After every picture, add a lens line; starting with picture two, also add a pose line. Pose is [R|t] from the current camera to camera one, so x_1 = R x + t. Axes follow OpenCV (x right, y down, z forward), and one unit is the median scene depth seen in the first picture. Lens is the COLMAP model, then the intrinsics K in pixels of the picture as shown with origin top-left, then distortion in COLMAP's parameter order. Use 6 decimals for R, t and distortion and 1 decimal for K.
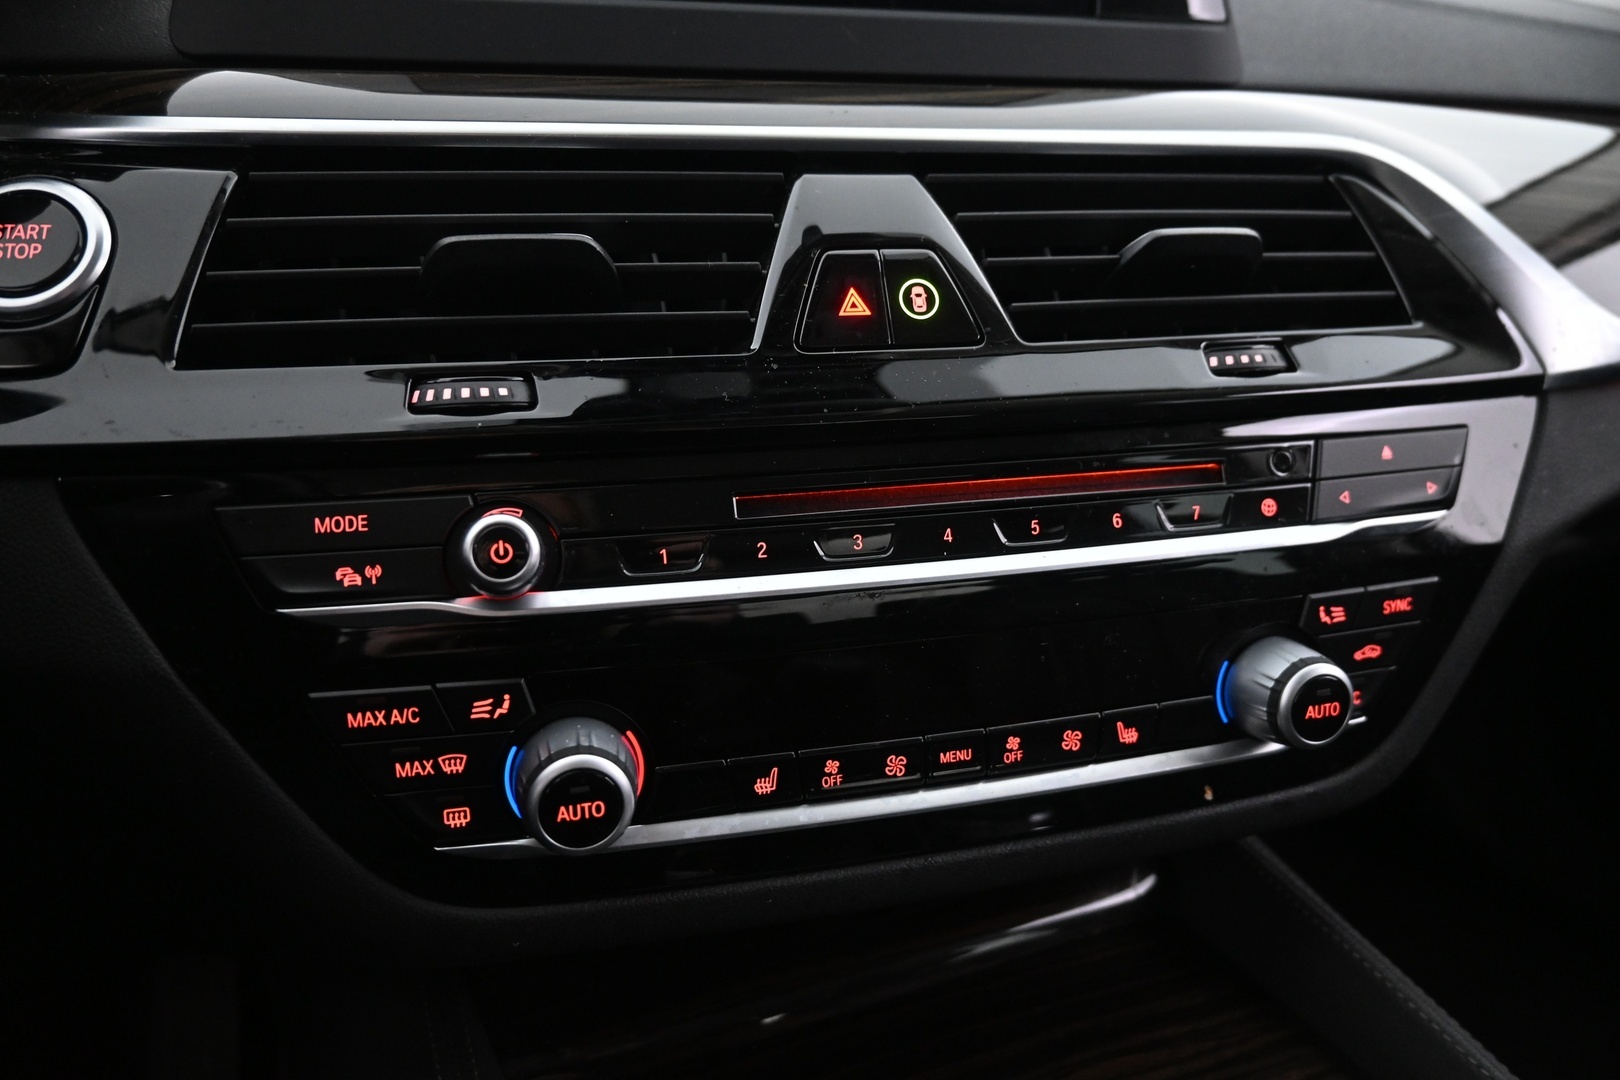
lens RADIAL K [[1097.0, 0, 816.6], [0, 1097.0, 543.3], [0, 0, 1]] dist [-0.004843, -0.000007]
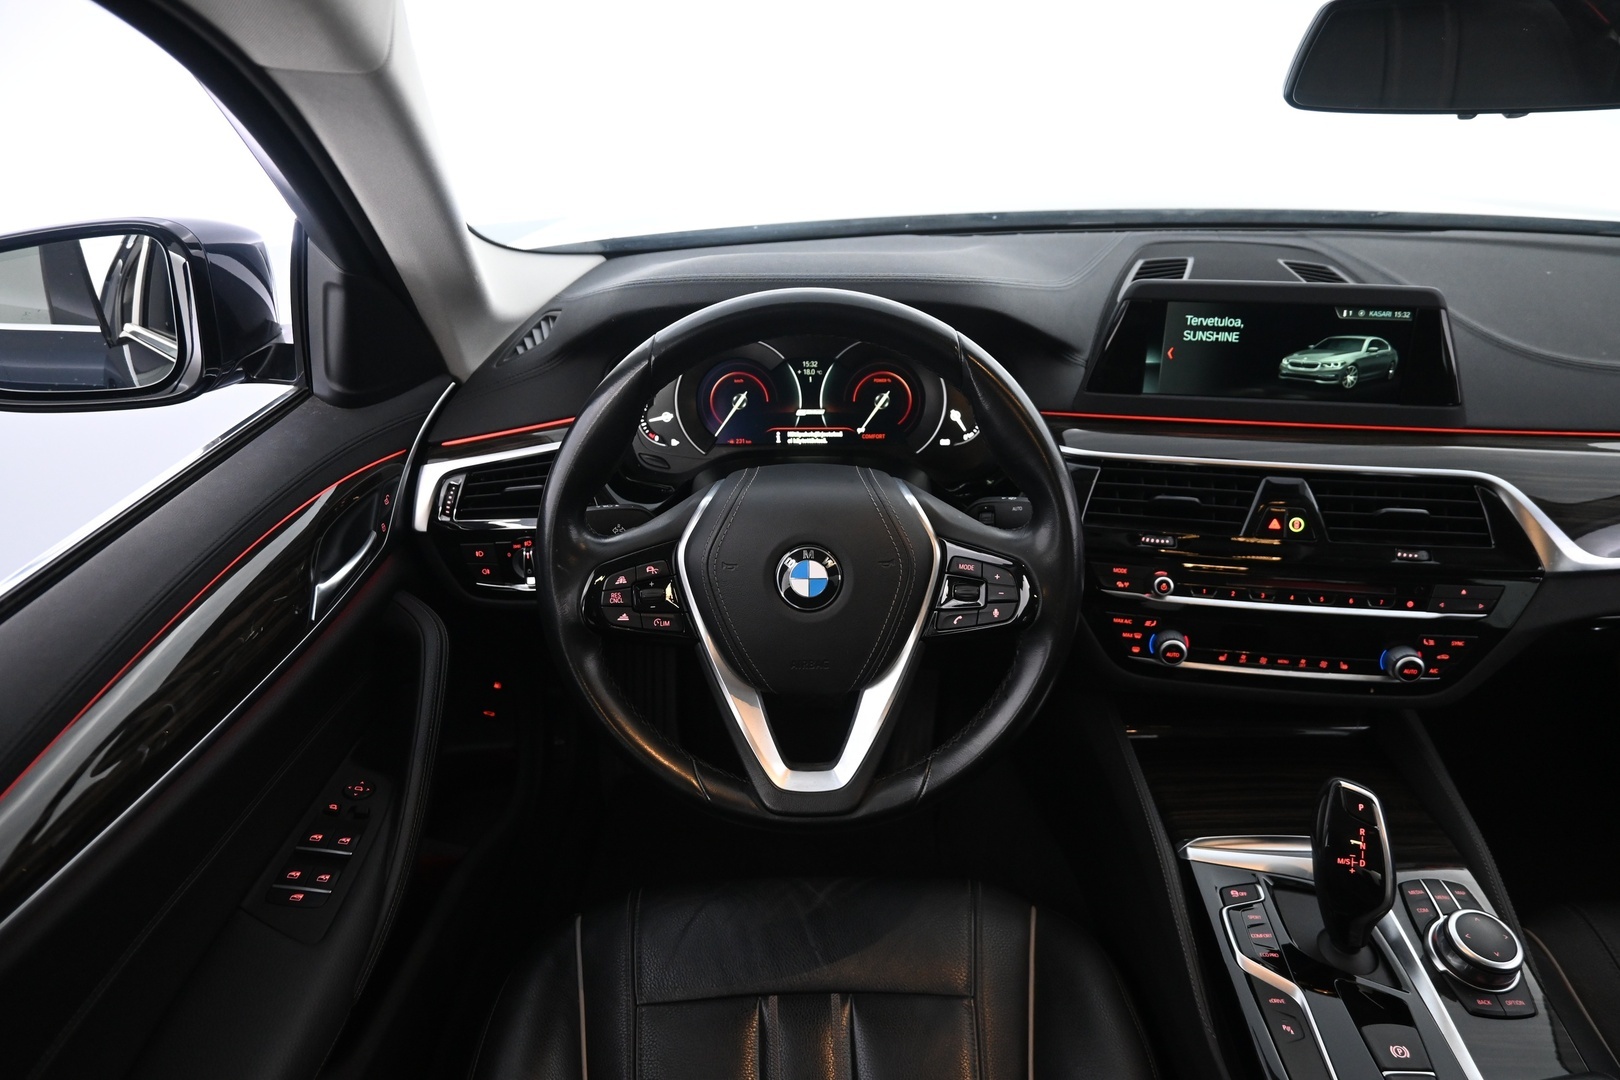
lens RADIAL K [[1097.0, 0, 816.9], [0, 1097.0, 540.0], [0, 0, 1]] dist [-0.004843, -0.000007]
pose [[0.914105, 0.164504, -0.370607, 0.005562], [-0.114866, 0.981621, 0.152401, -0.573990], [0.388866, -0.096741, 0.916201, -2.871215]]
